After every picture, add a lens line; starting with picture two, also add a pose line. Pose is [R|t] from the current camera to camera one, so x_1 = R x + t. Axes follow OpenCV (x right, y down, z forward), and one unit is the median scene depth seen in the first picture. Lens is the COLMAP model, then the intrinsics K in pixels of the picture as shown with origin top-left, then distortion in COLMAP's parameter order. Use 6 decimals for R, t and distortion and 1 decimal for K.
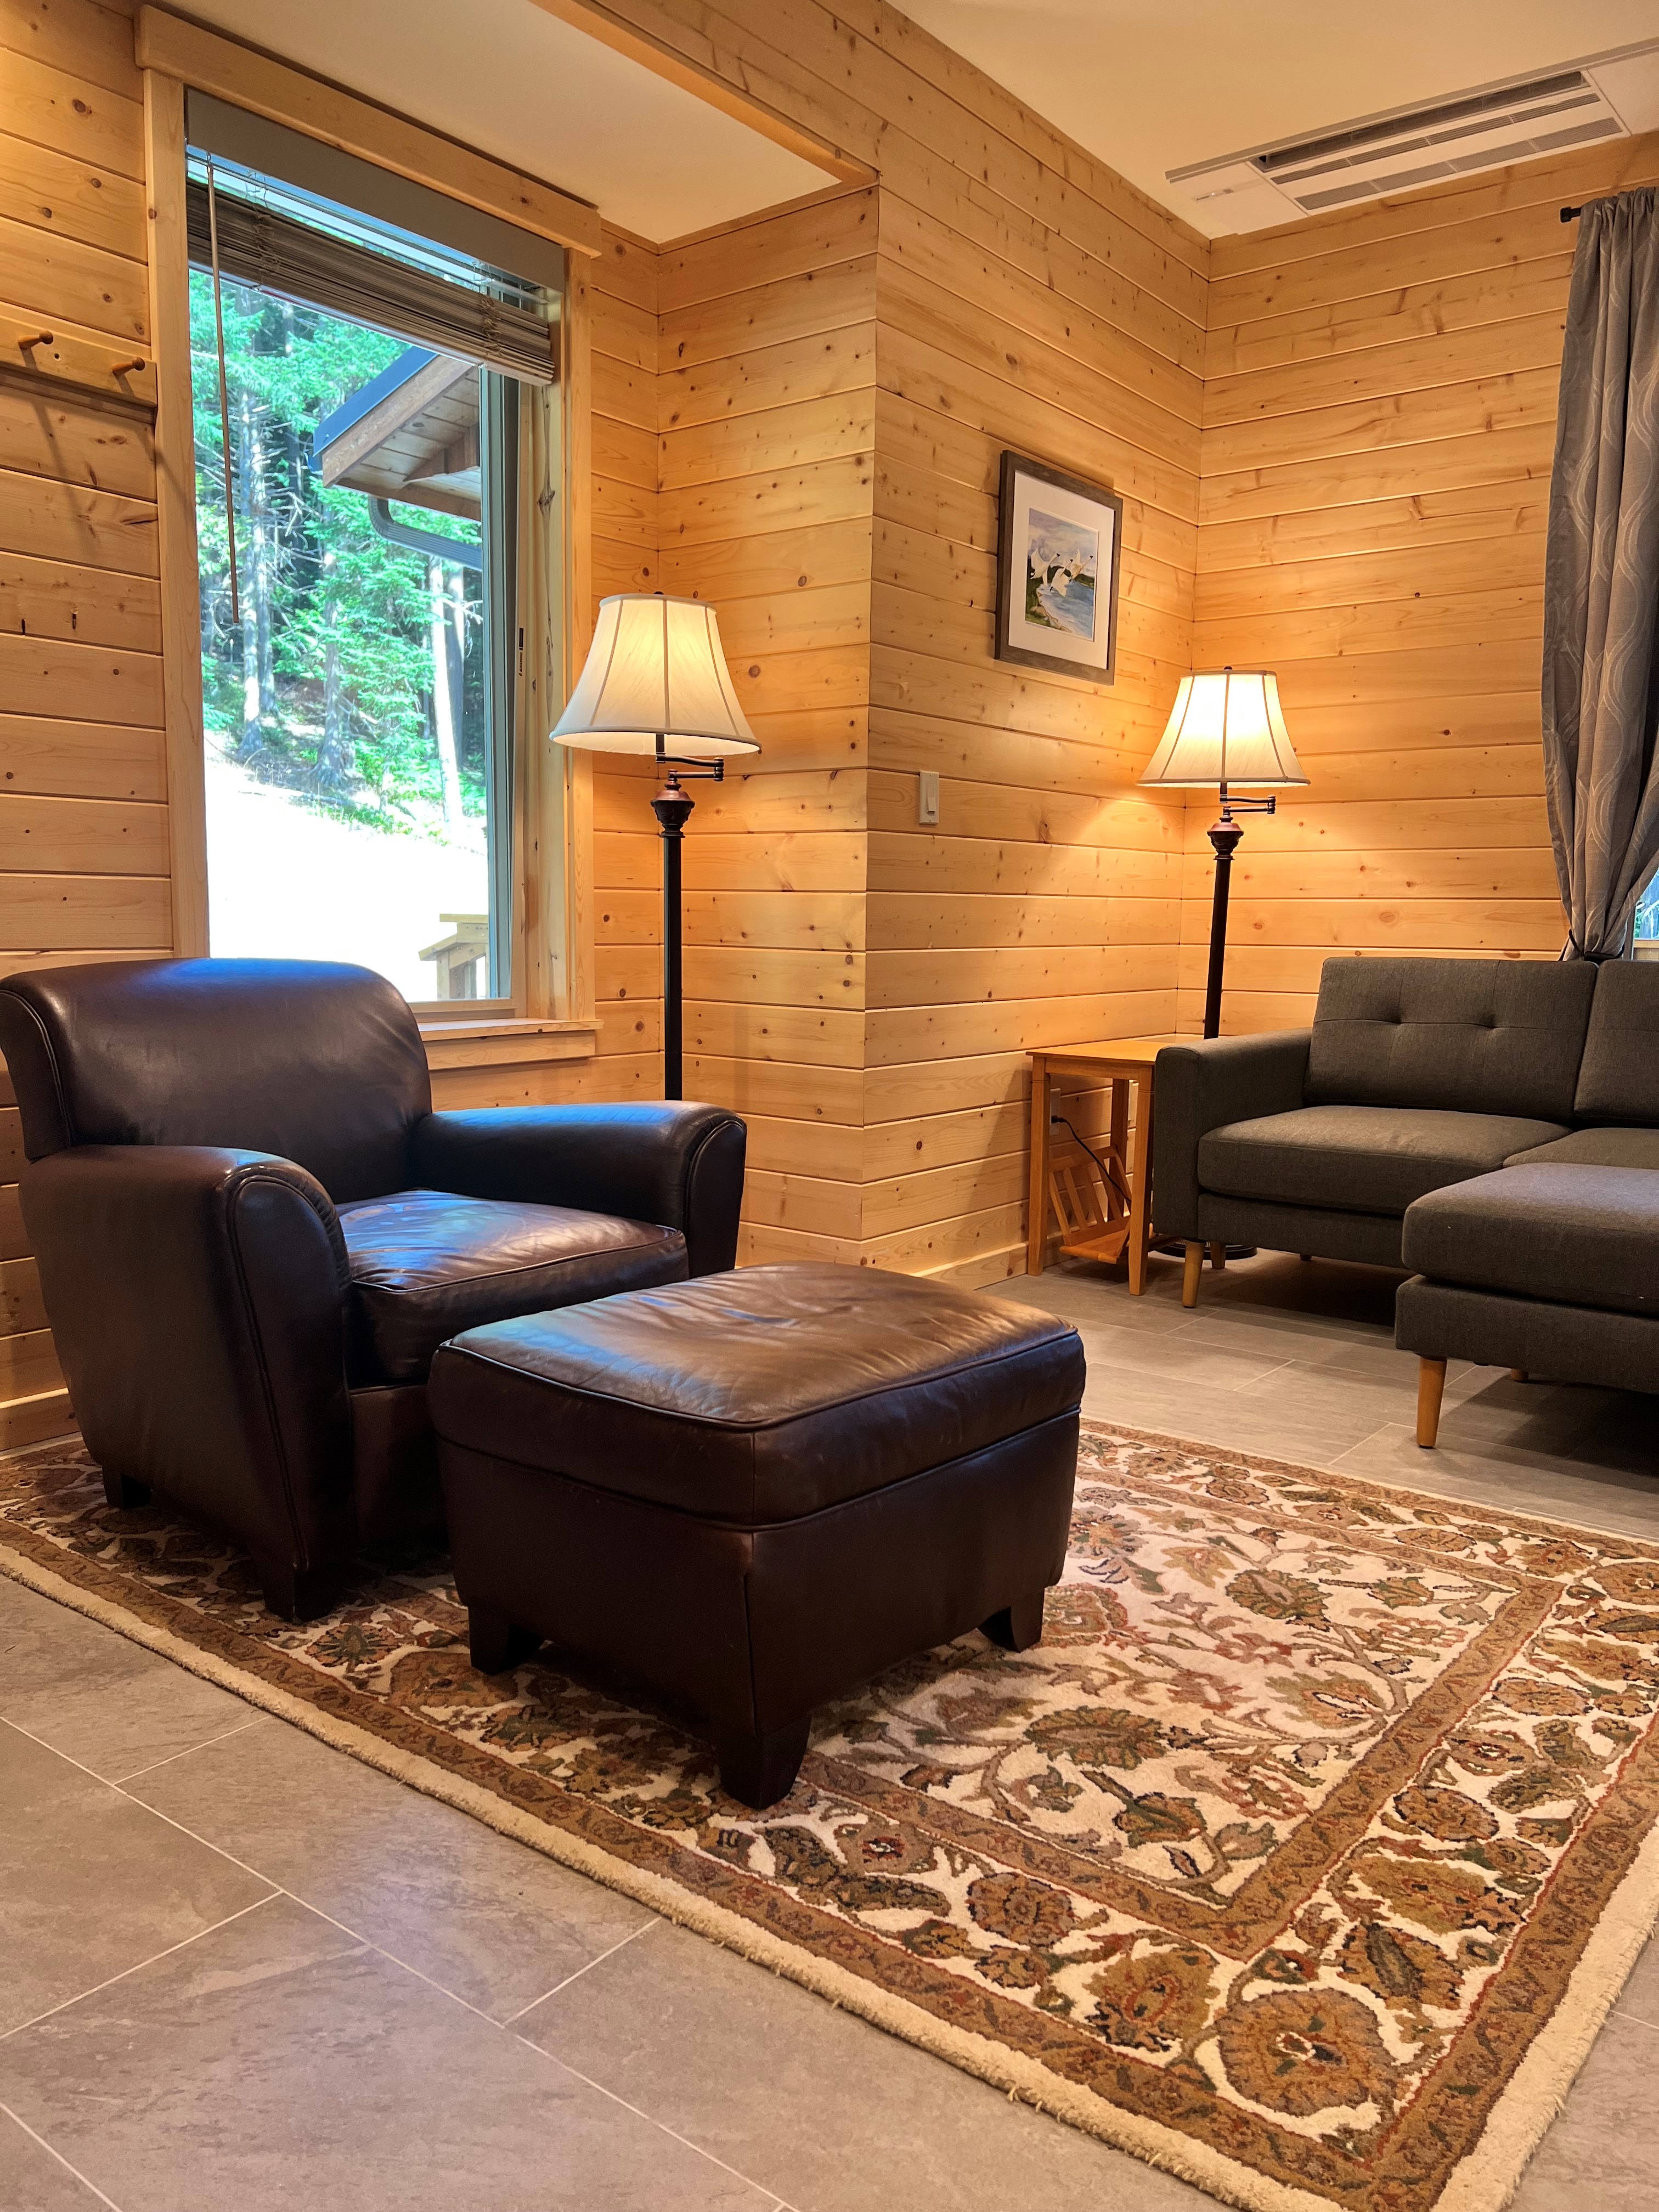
lens RADIAL K [[1667.2, 0, 829.5], [0, 1667.2, 1106.0], [0, 0, 1]] dist [0.025326, -0.007078]
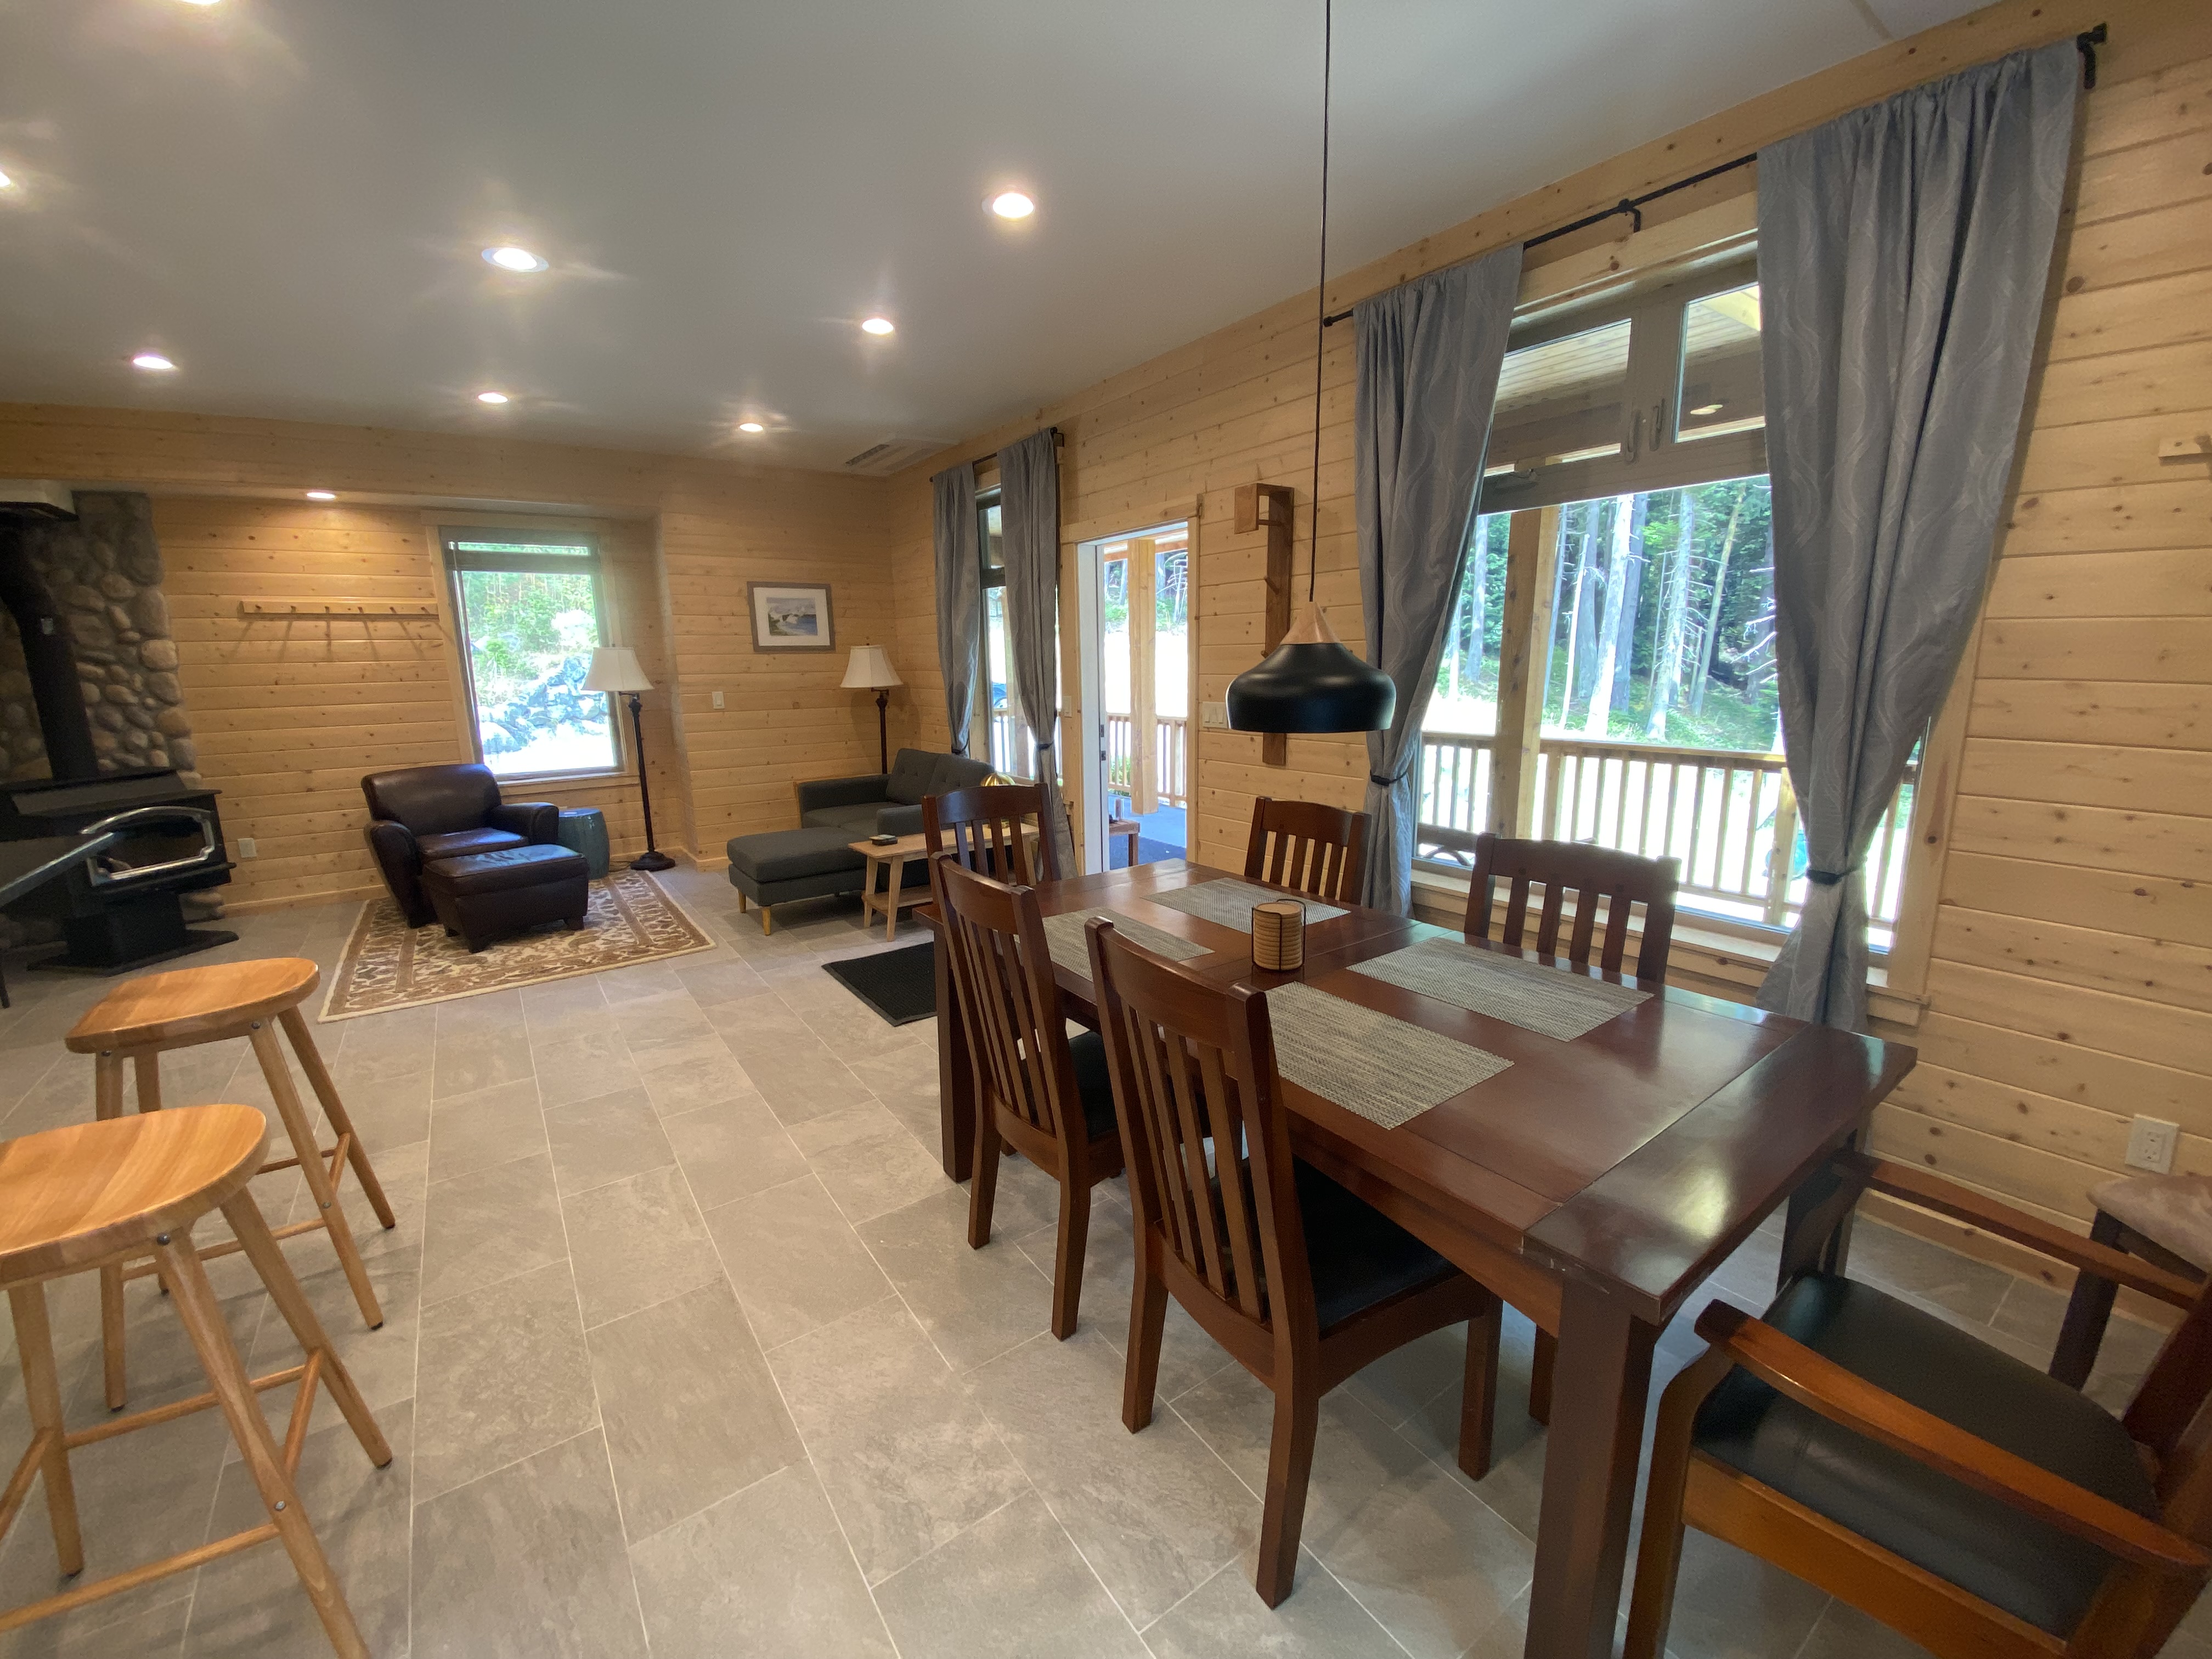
lens RADIAL K [[893.3, 0, 1106.0], [0, 893.3, 829.5], [0, 0, 1]] dist [0.026855, -0.023787]
pose [[0.955337, 0.028048, -0.294186, 1.968905], [-0.004841, 0.996838, 0.079318, -0.135197], [0.295480, -0.074351, 0.952451, -0.601139]]
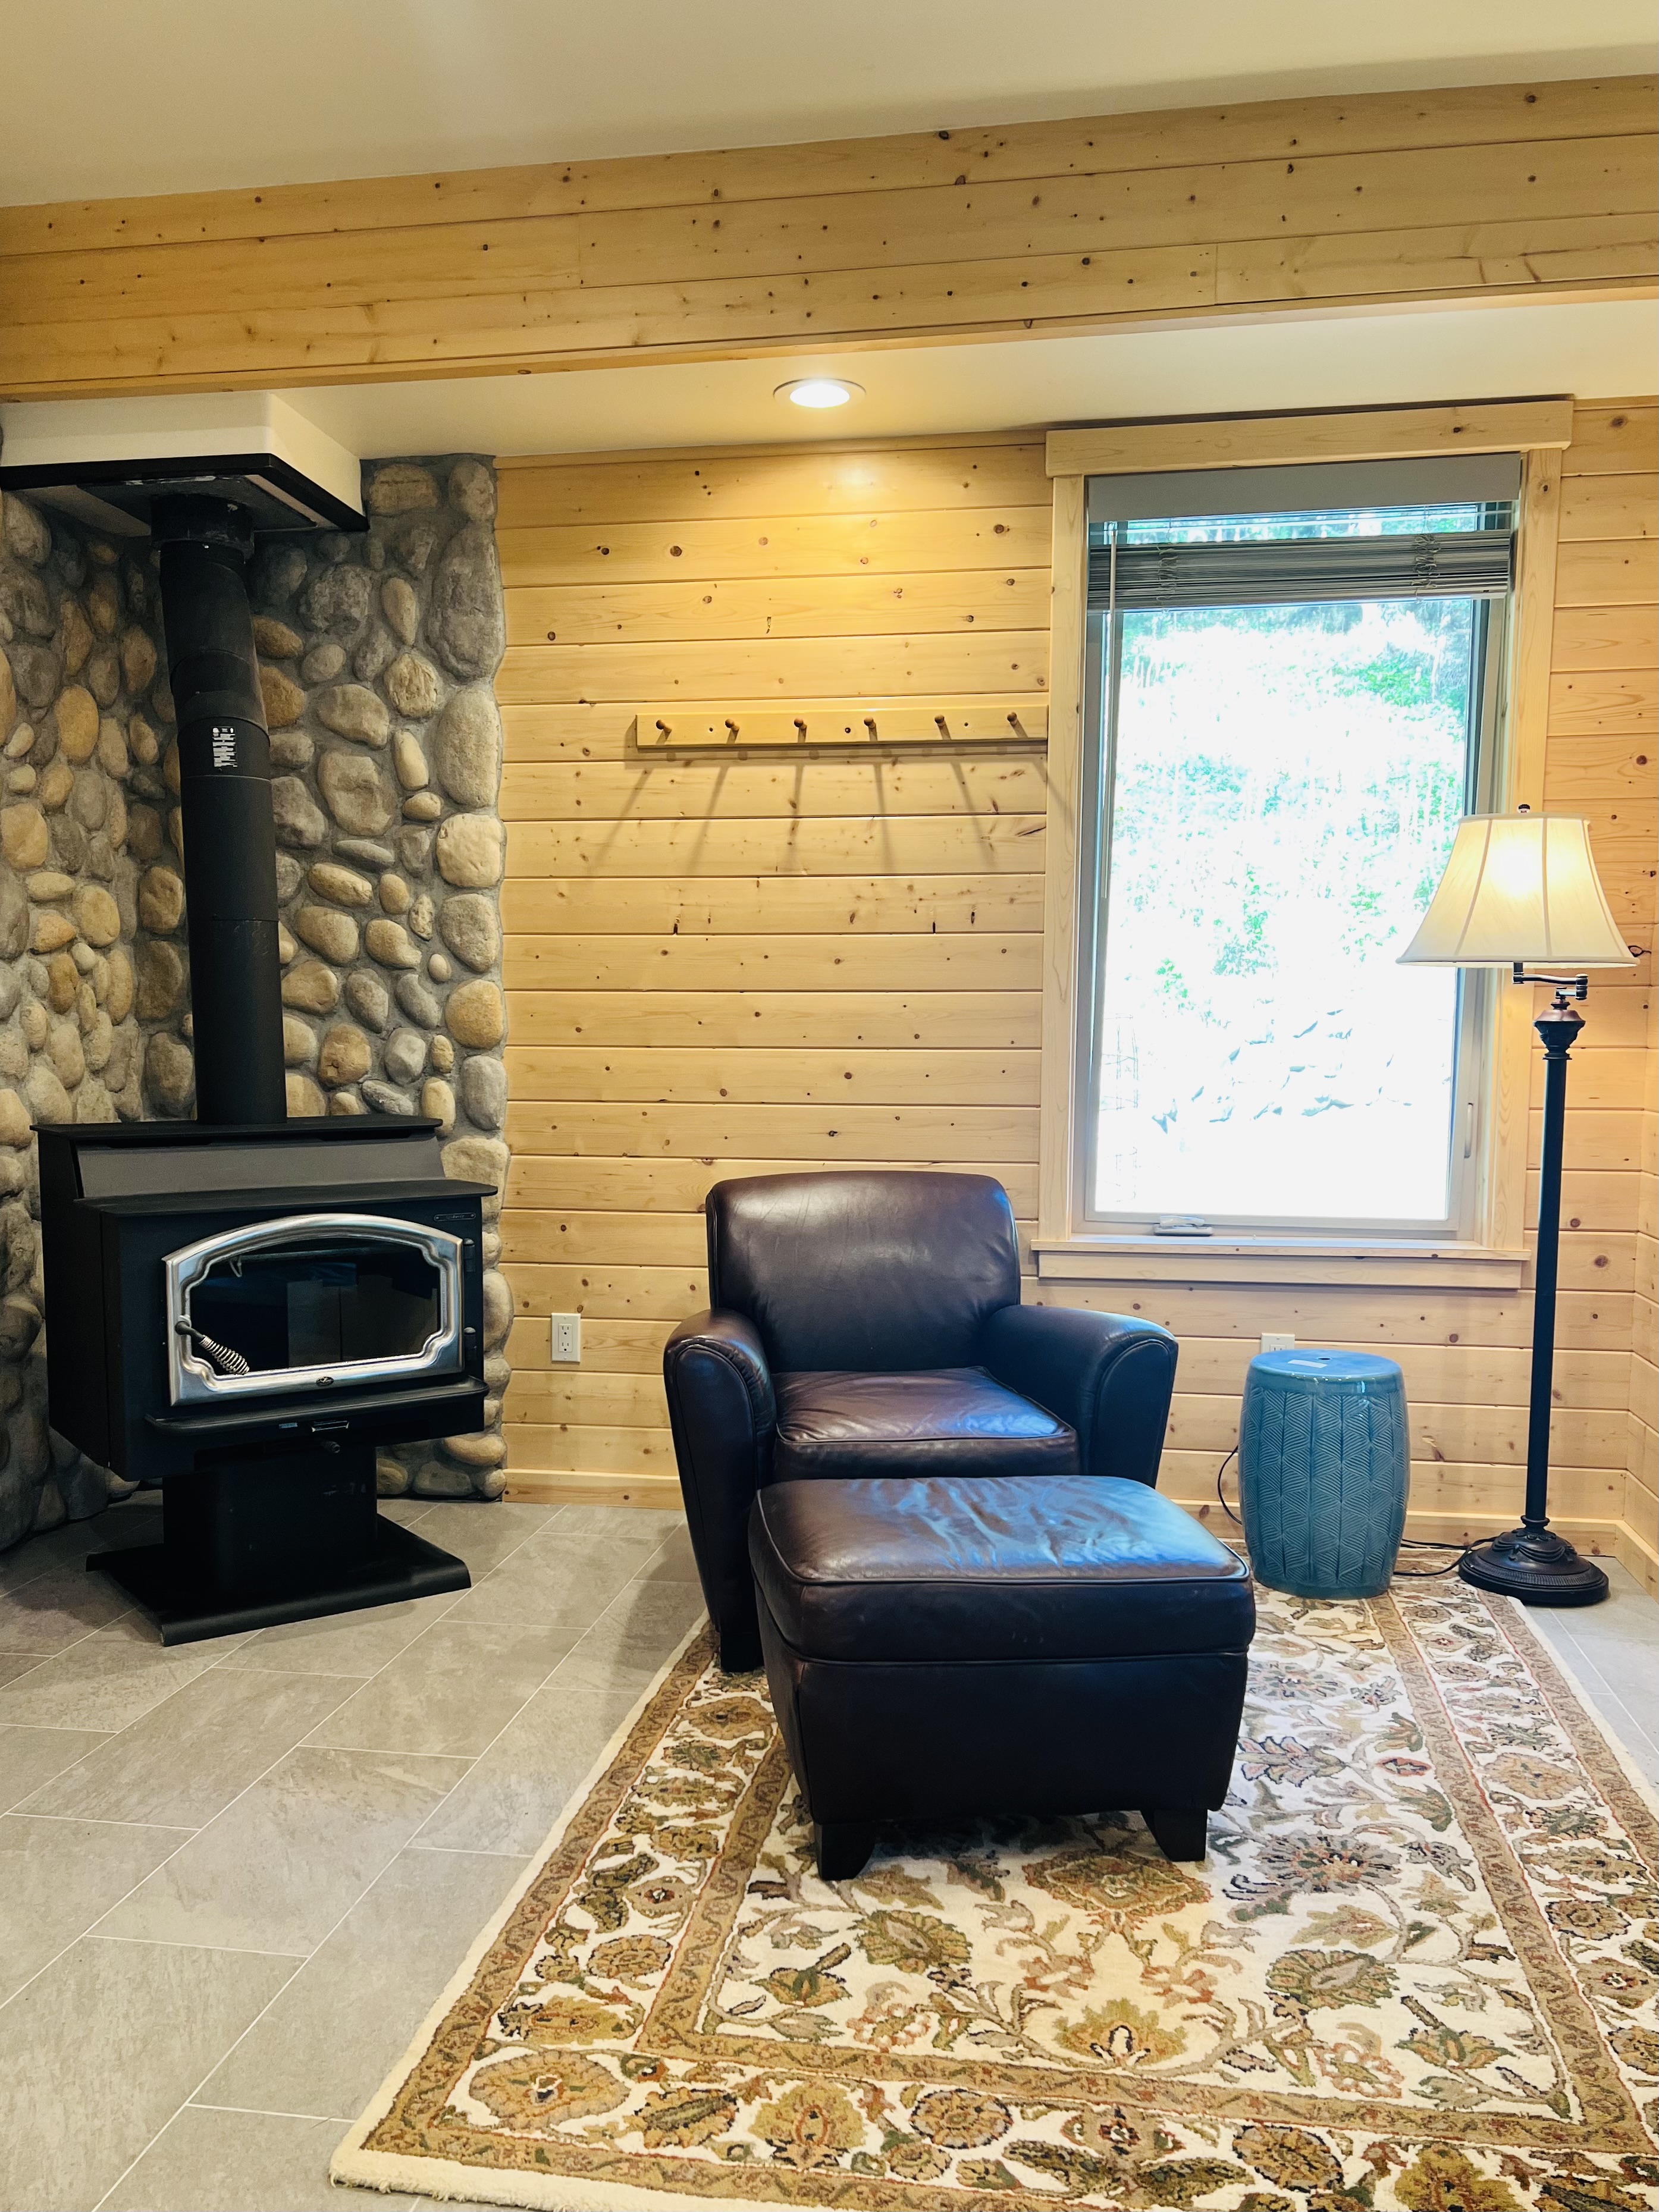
lens RADIAL K [[1807.4, 0, 794.1], [0, 1807.4, 1203.5], [0, 0, 1]] dist [0.078355, -0.089960]
pose [[0.466022, 0.074649, -0.881618, 0.921839], [-0.098509, 0.994617, 0.032145, -0.113943], [0.879272, 0.071867, 0.470867, 0.256300]]
